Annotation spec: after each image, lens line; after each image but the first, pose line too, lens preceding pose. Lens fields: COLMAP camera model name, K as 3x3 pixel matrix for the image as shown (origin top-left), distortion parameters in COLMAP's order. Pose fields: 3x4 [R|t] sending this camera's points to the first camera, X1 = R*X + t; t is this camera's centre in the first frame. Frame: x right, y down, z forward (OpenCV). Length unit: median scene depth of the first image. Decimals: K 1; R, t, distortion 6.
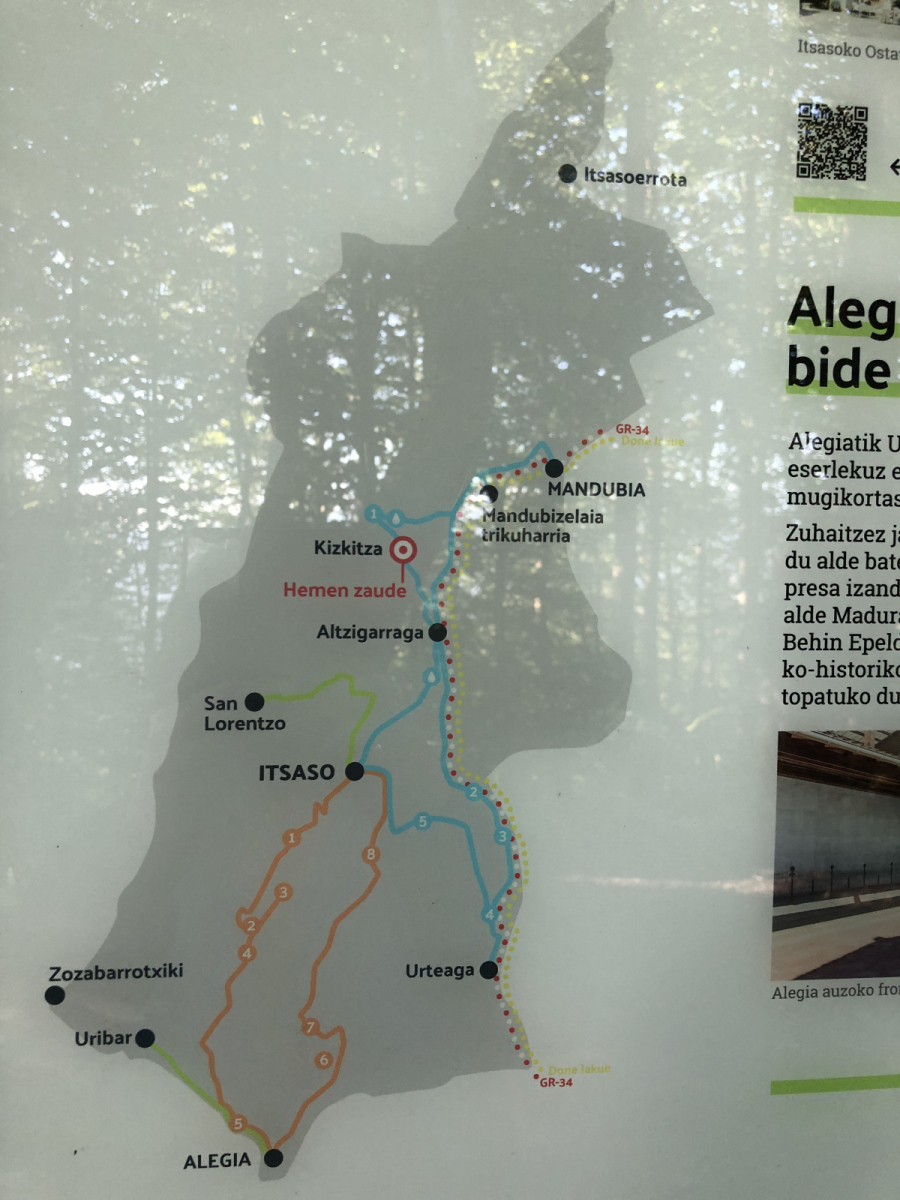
lens RADIAL K [[912.5, 0, 461.1], [0, 912.5, 598.5], [0, 0, 1]] dist [0.043315, -0.052397]
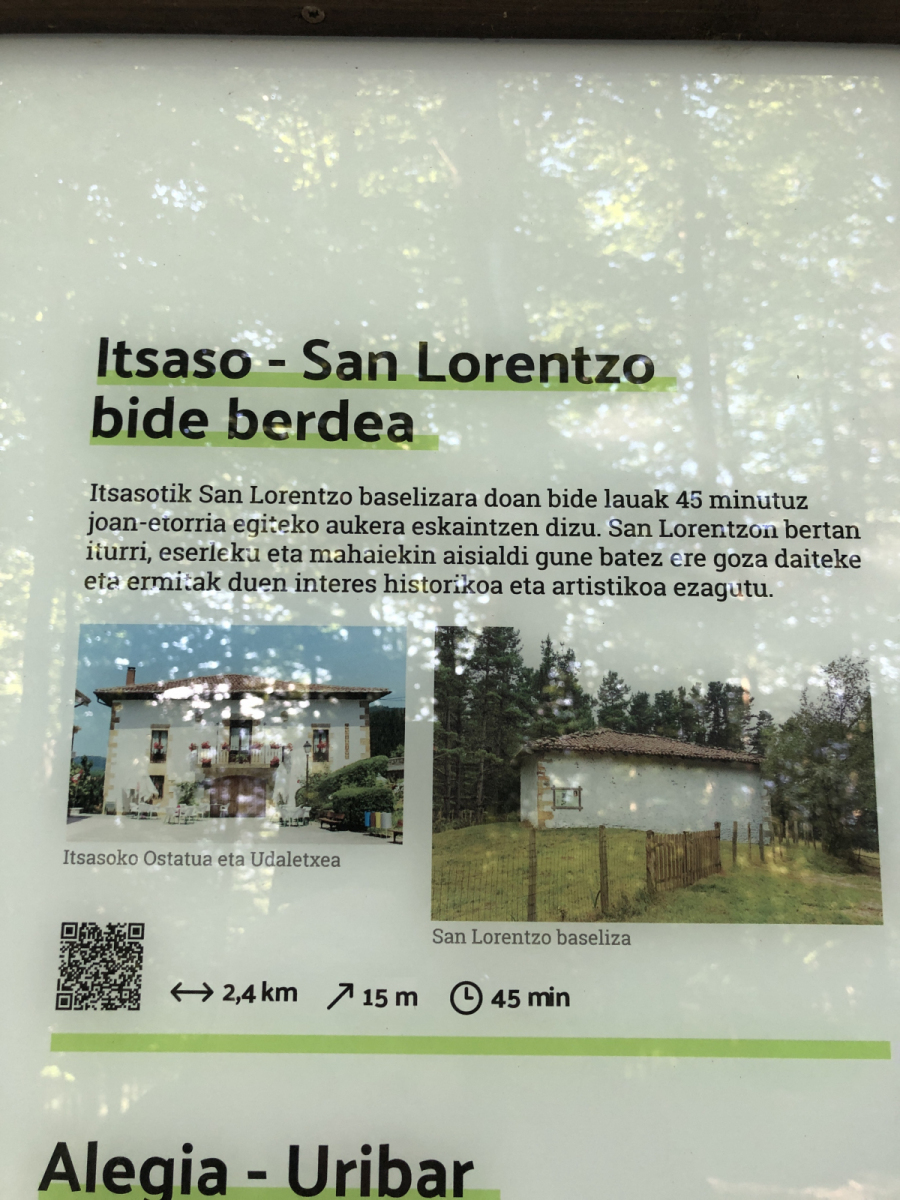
lens RADIAL K [[912.5, 0, 449.1], [0, 912.5, 593.7], [0, 0, 1]] dist [0.043315, -0.052397]
pose [[0.993859, -0.018130, -0.109154, 0.821527], [-0.001918, 0.983515, -0.180817, -0.676706], [0.110633, 0.179916, 0.977441, 0.122362]]
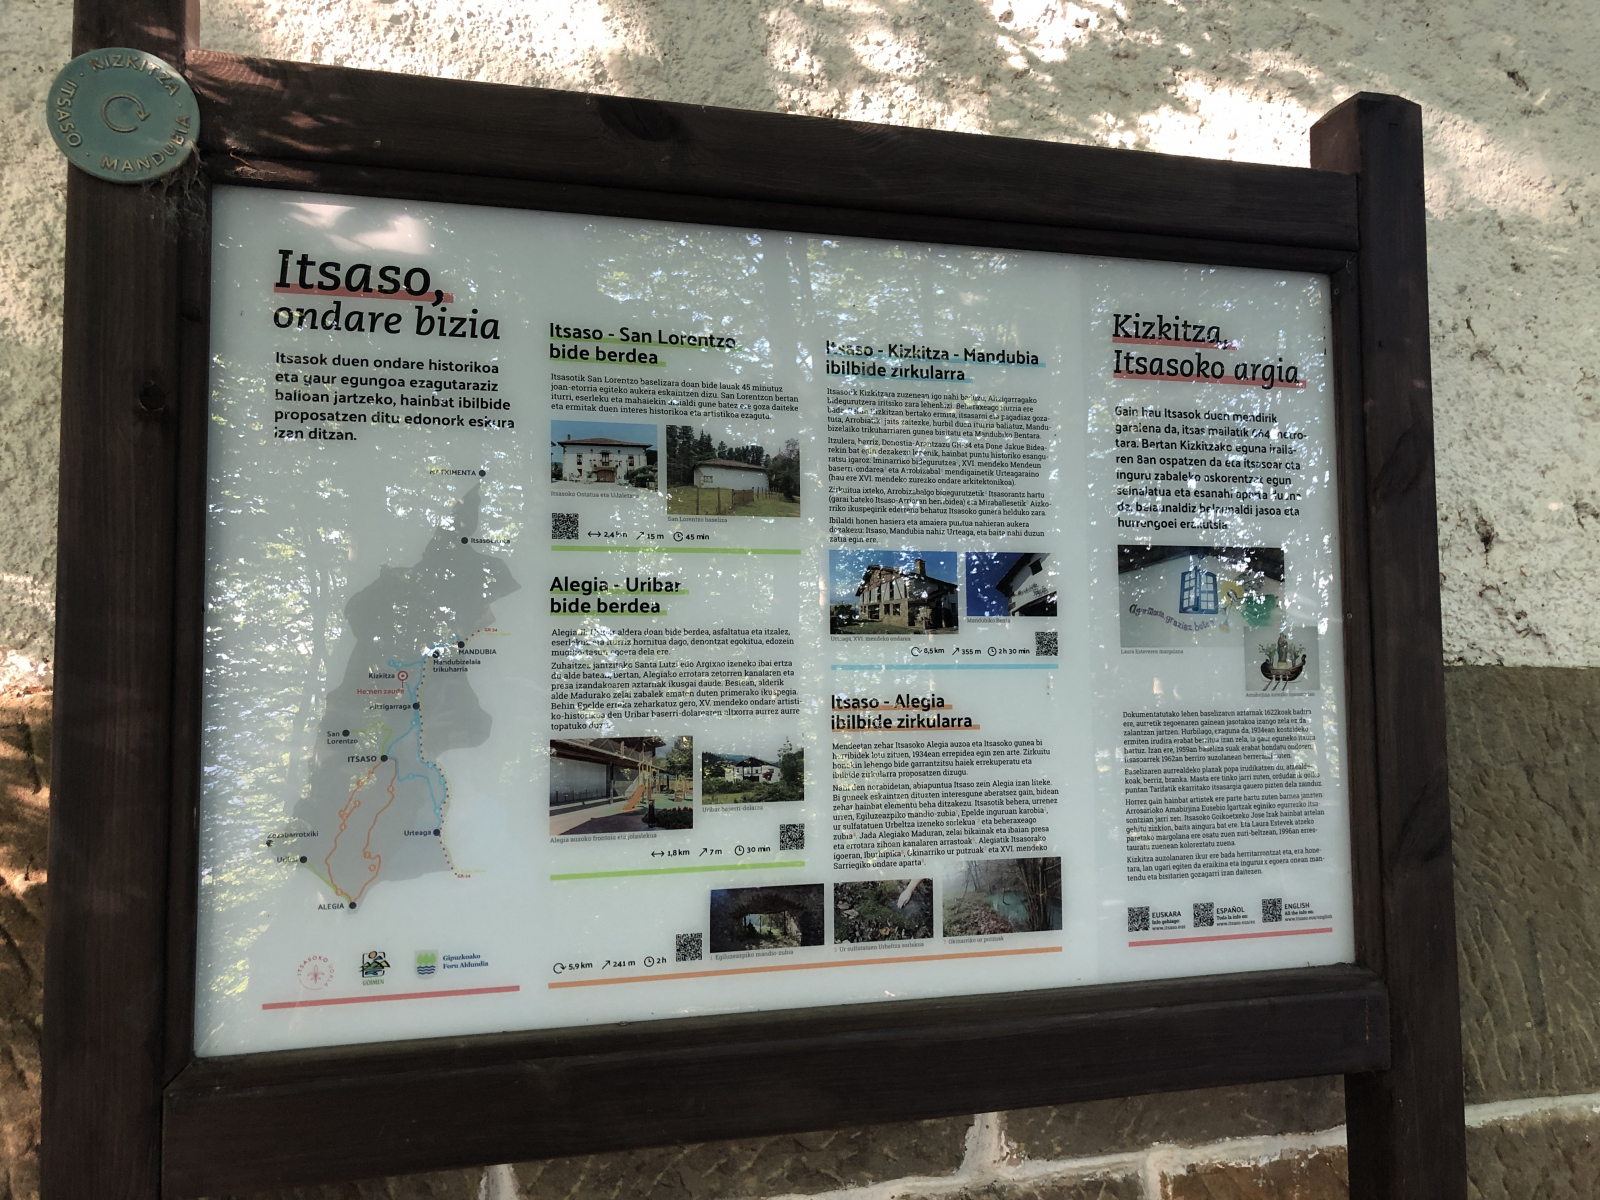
lens RADIAL K [[1216.7, 0, 800.5], [0, 1216.7, 579.1], [0, 0, 1]] dist [0.043315, -0.052397]
pose [[0.987397, -0.013682, 0.157667, 0.516502], [0.031433, 0.993362, -0.110649, 0.096571], [-0.155107, 0.114211, 0.981274, -2.699014]]
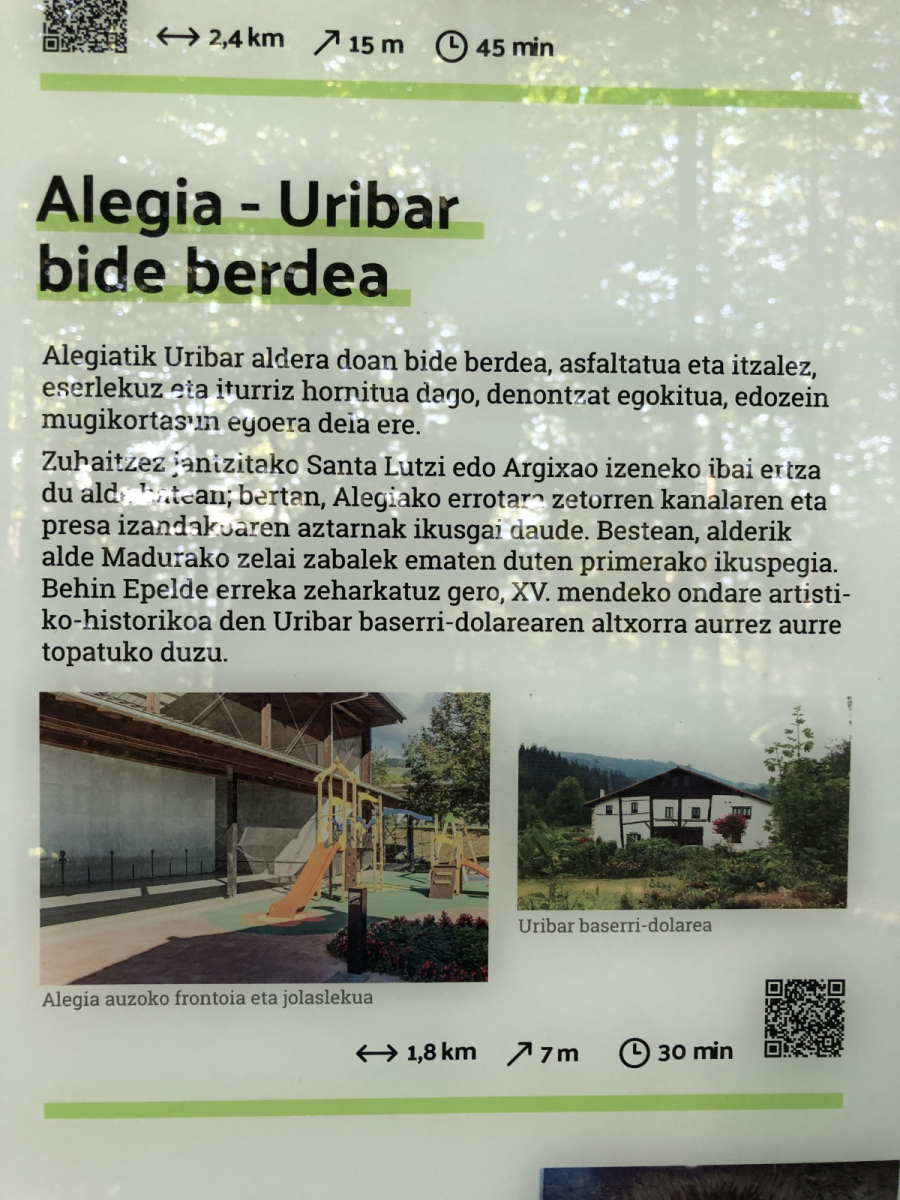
lens RADIAL K [[912.5, 0, 445.7], [0, 912.5, 595.5], [0, 0, 1]] dist [0.043315, -0.052397]
pose [[0.996406, -0.003647, -0.084631, 0.803232], [0.001961, 0.999798, -0.020004, 0.072575], [0.084687, 0.019766, 0.996212, 0.173872]]
